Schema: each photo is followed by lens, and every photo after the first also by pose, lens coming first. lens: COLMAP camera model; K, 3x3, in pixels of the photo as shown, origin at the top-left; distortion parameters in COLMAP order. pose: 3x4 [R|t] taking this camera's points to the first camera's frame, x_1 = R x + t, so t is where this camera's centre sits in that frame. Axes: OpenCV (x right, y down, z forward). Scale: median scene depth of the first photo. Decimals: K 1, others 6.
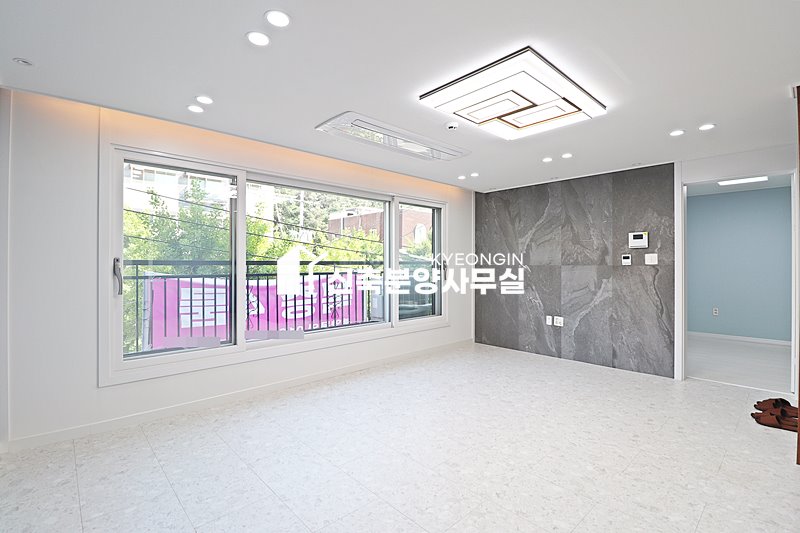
lens RADIAL K [[371.4, 0, 399.6], [0, 371.4, 261.6], [0, 0, 1]] dist [-0.000793, -0.013959]
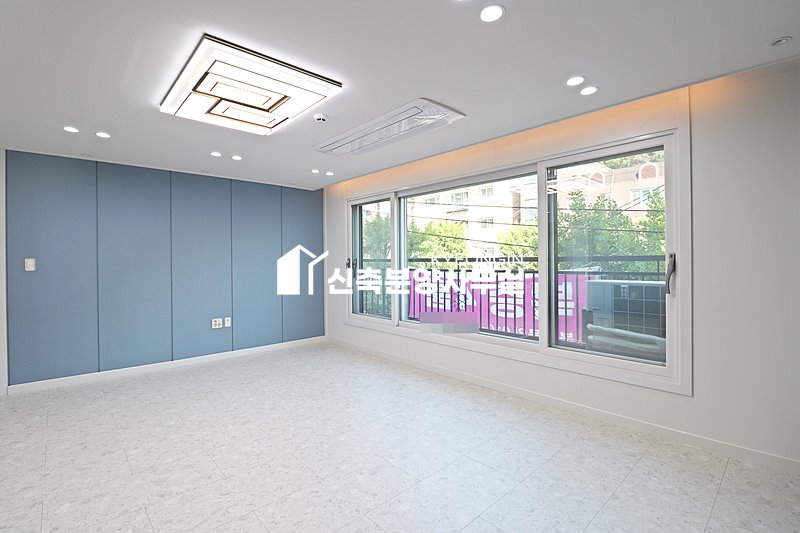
lens RADIAL K [[371.4, 0, 399.6], [0, 371.4, 261.6], [0, 0, 1]] dist [-0.000793, -0.013959]
pose [[-0.000845, 0.004214, -0.999991, 0.717308], [0.013046, 0.999906, 0.004202, 0.001005], [0.999915, -0.013043, -0.000900, 0.788942]]
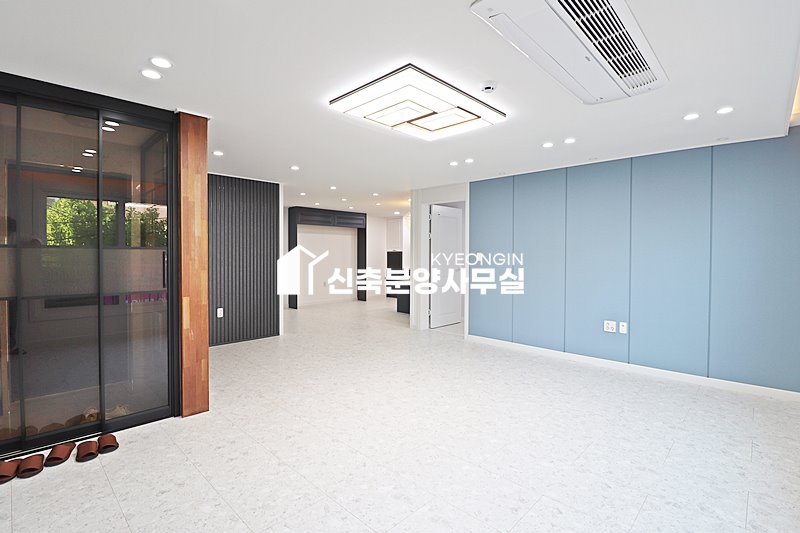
lens RADIAL K [[379.7, 0, 397.8], [0, 379.7, 262.7], [0, 0, 1]] dist [0.000920, -0.013797]
pose [[-0.998623, -0.005122, -0.052217, 0.247696], [-0.005993, 0.999845, 0.016531, 0.000843], [0.052124, 0.016821, -0.998499, 1.192165]]
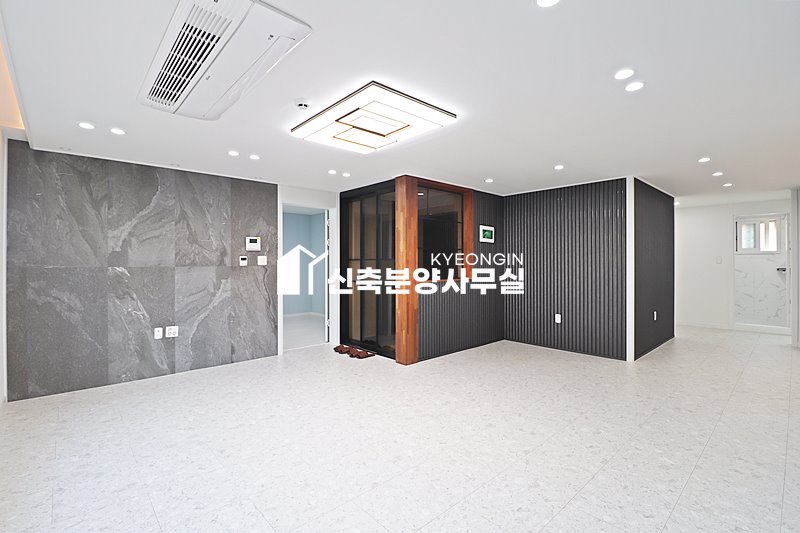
lens RADIAL K [[368.5, 0, 398.7], [0, 368.5, 263.6], [0, 0, 1]] dist [-0.001145, -0.012964]
pose [[0.010107, -0.004159, 0.999940, -0.458160], [-0.003772, 0.999984, 0.004198, -0.003152], [-0.999942, -0.003814, 0.010091, 0.508807]]
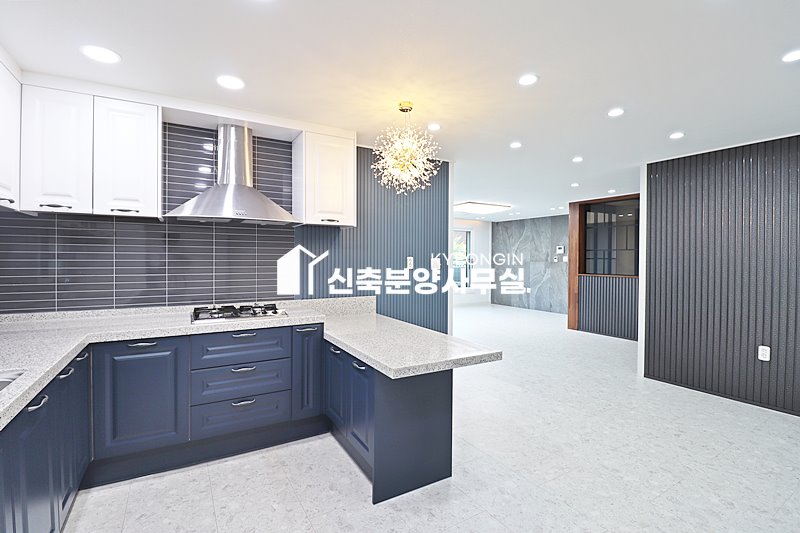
lens RADIAL K [[371.4, 0, 399.6], [0, 371.4, 261.6], [0, 0, 1]] dist [-0.000793, -0.013959]
pose [[0.978034, 0.006349, -0.208347, 0.186634], [-0.003489, 0.999895, 0.014091, -0.017165], [0.208414, -0.013055, 0.977954, -1.149305]]
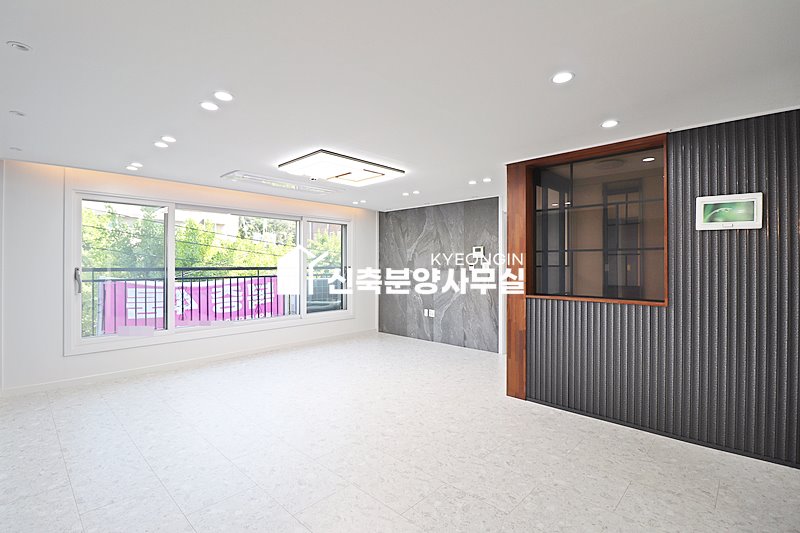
lens RADIAL K [[373.1, 0, 398.5], [0, 373.1, 262.0], [0, 0, 1]] dist [-0.001330, -0.014785]
pose [[0.998214, 0.000634, 0.059733, 0.255290], [-0.000645, 1.000000, 0.000157, -0.020992], [-0.059733, -0.000195, 0.998214, -0.327897]]
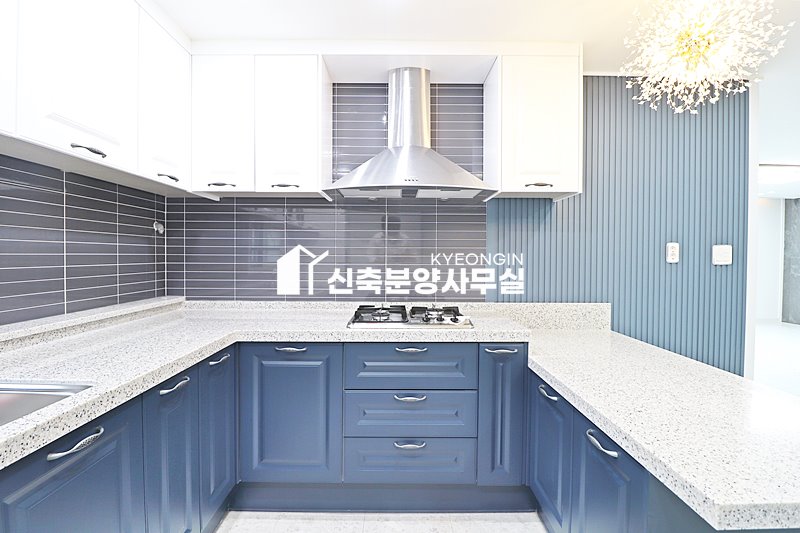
lens RADIAL K [[368.5, 0, 398.7], [0, 368.5, 263.6], [0, 0, 1]] dist [-0.001145, -0.012964]
pose [[0.738609, 0.016430, -0.673934, 0.093856], [-0.001587, 0.999743, 0.022634, 0.002468], [0.674133, -0.015648, 0.738444, -0.948857]]
